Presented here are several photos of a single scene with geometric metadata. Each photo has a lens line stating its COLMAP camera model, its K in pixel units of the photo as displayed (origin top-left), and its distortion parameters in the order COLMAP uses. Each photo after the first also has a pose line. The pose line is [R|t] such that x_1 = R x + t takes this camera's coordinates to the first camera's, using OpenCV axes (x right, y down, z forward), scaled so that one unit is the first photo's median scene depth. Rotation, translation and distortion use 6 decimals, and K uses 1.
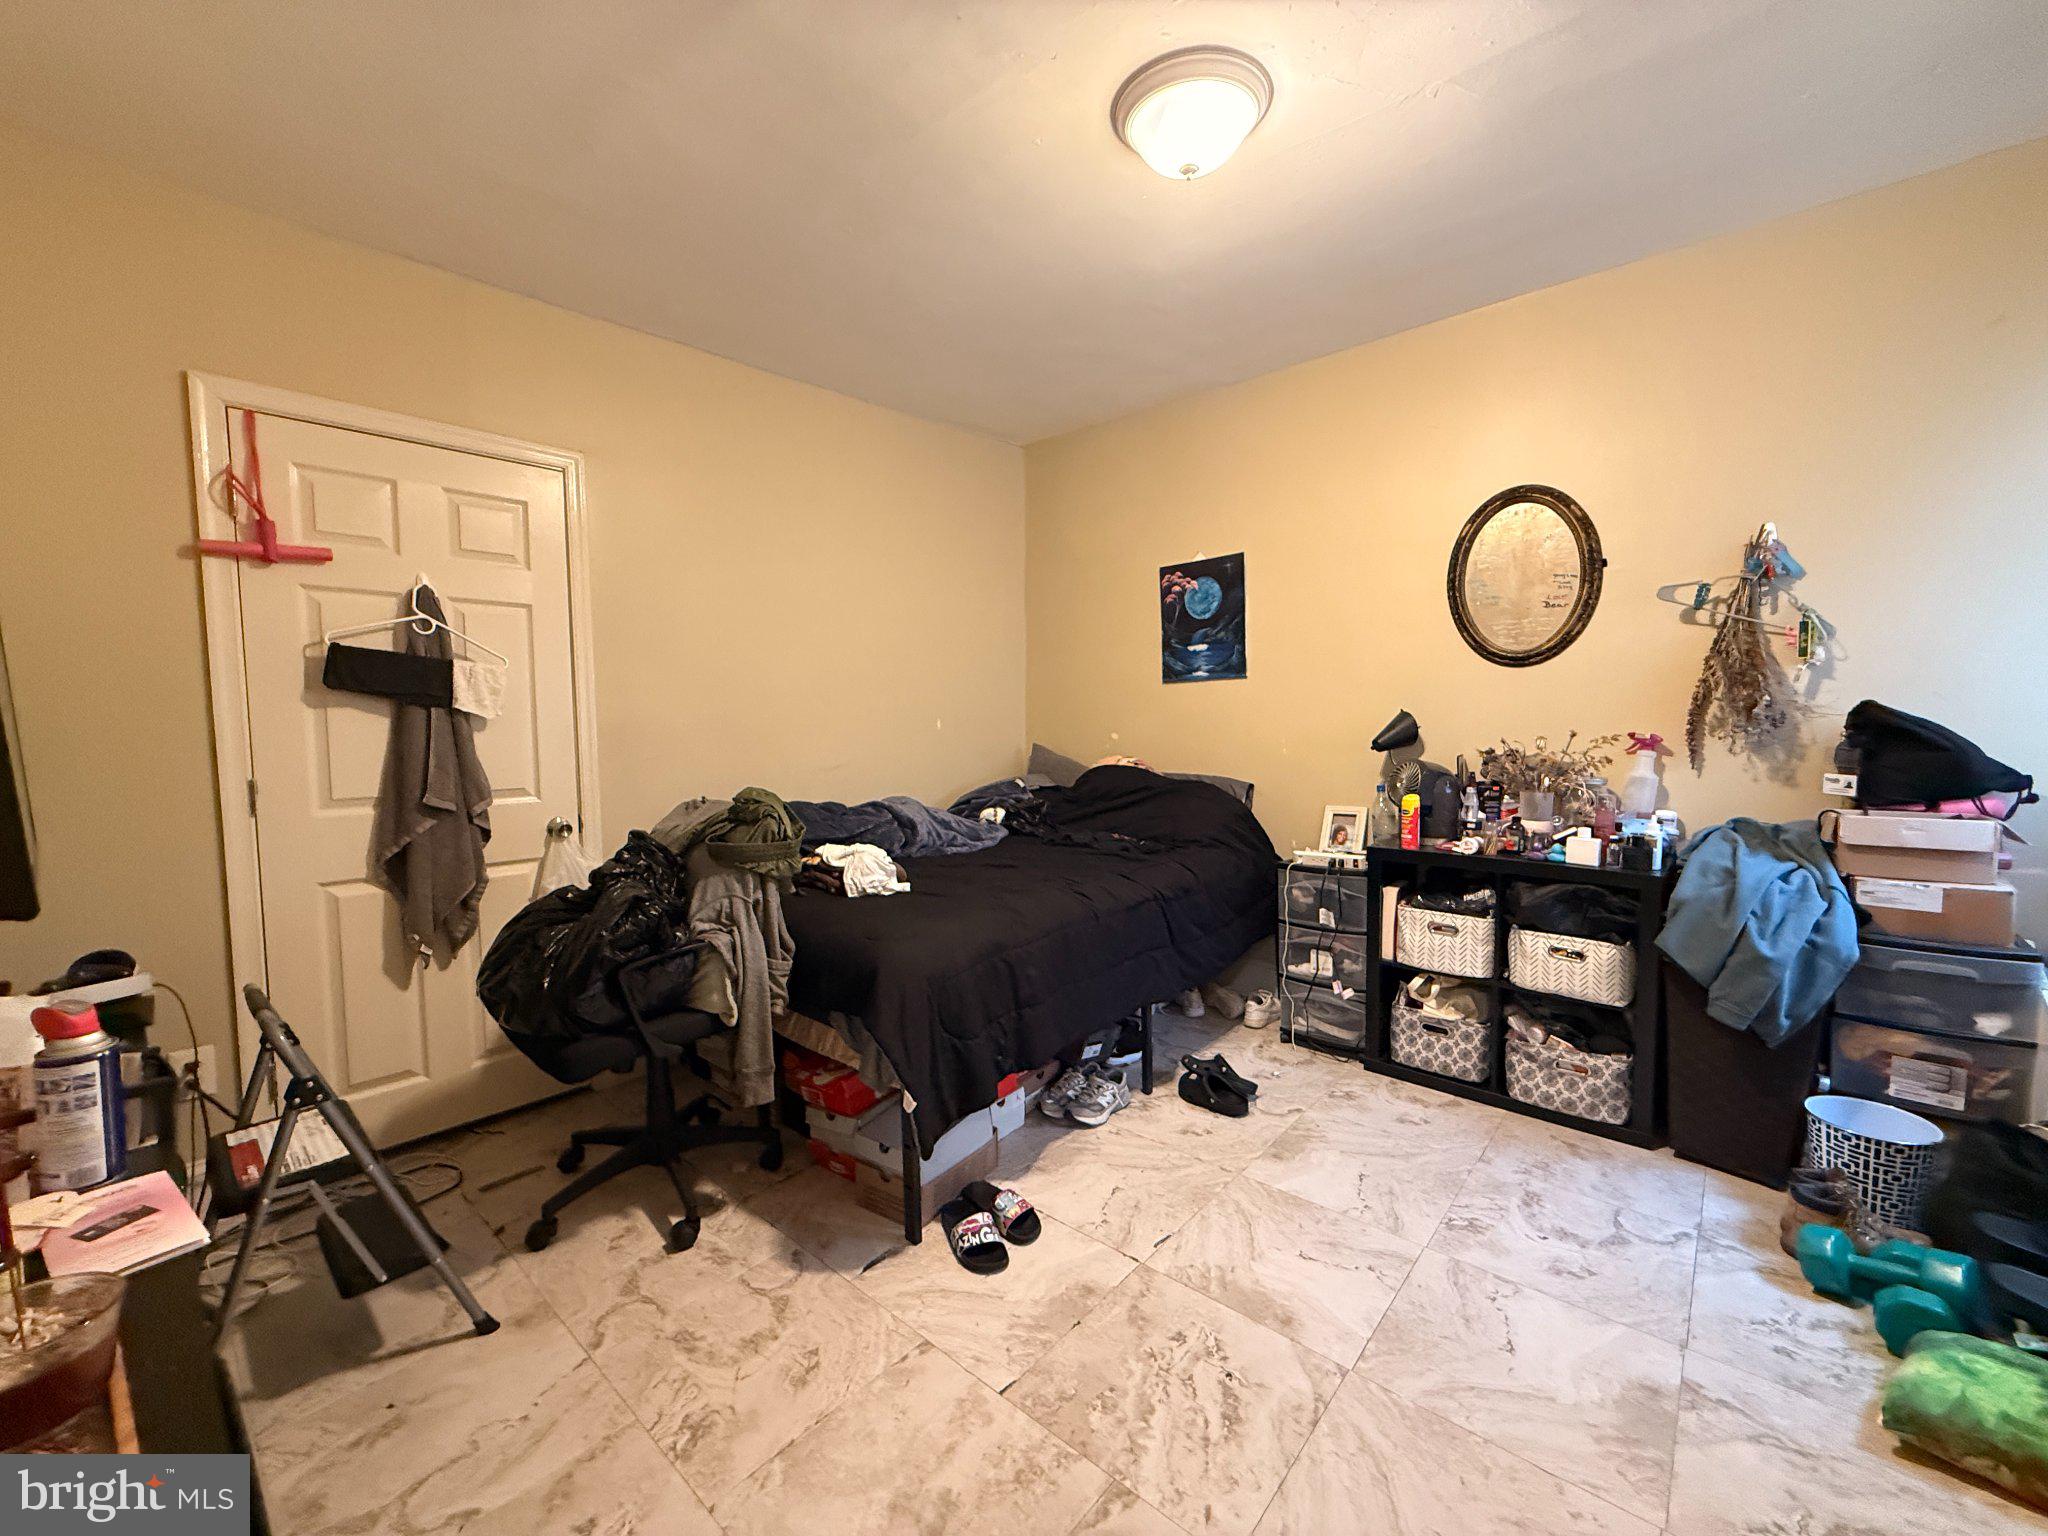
lens RADIAL K [[820.3, 0, 1022.4], [0, 820.3, 765.2], [0, 0, 1]] dist [-0.000606, 0.000408]
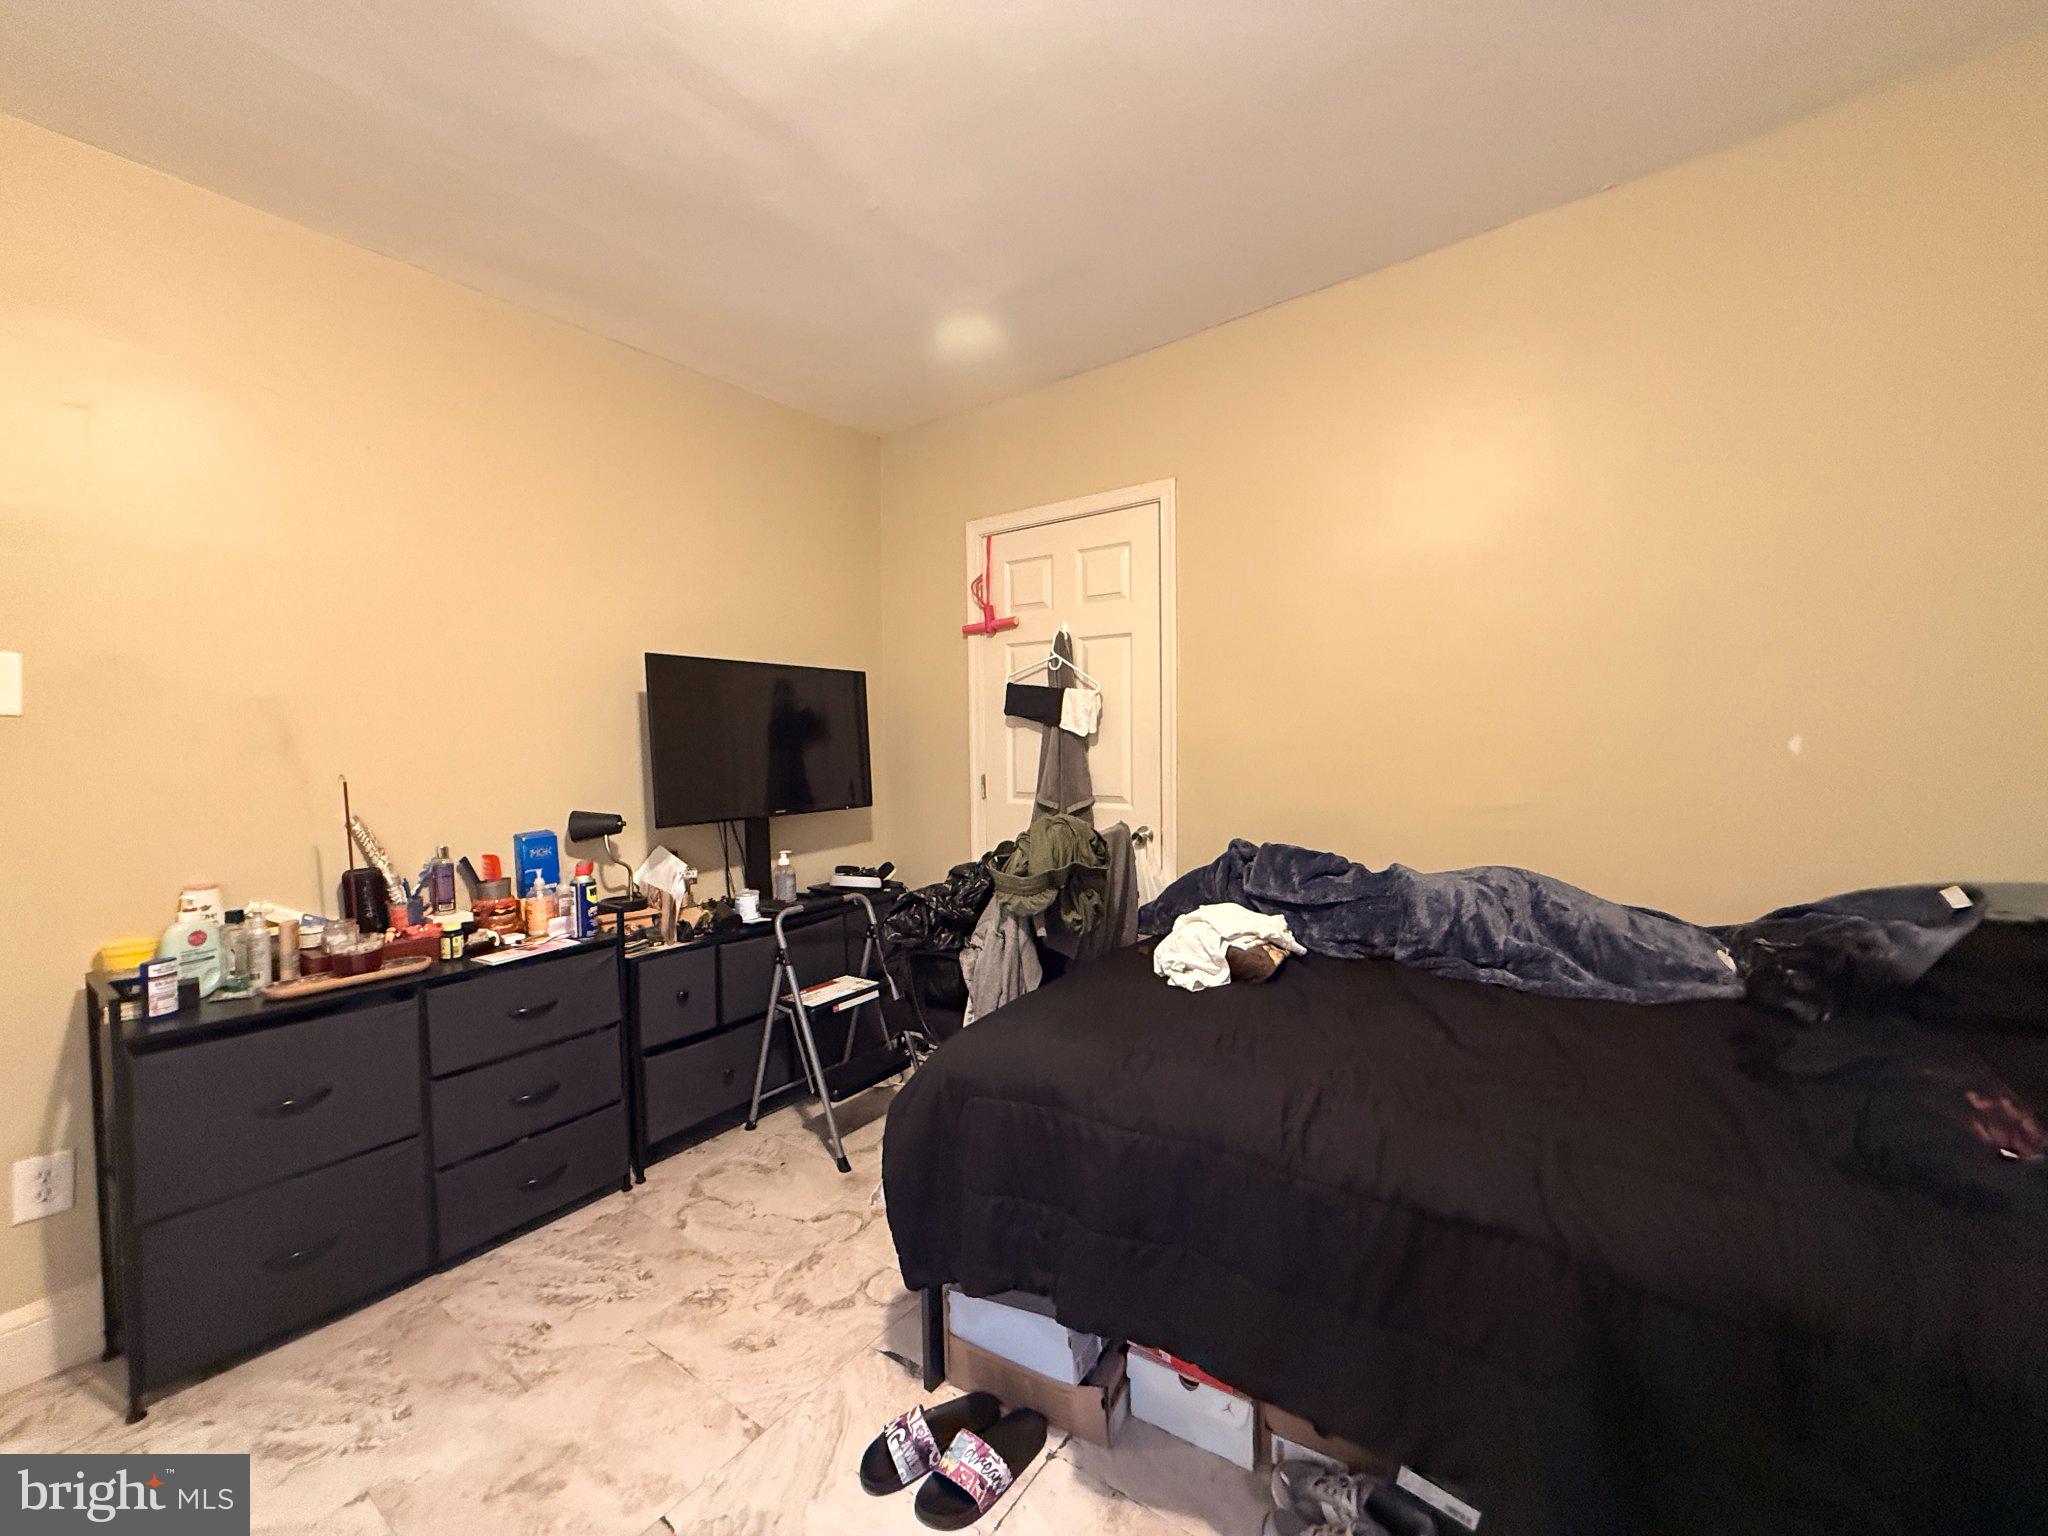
lens RADIAL K [[820.3, 0, 1024.1], [0, 820.3, 768.3], [0, 0, 1]] dist [-0.000606, 0.000408]
pose [[0.105807, 0.049805, -0.993139, 0.586946], [-0.045729, 0.997932, 0.045173, -0.065168], [0.993335, 0.040636, 0.107866, 0.870808]]
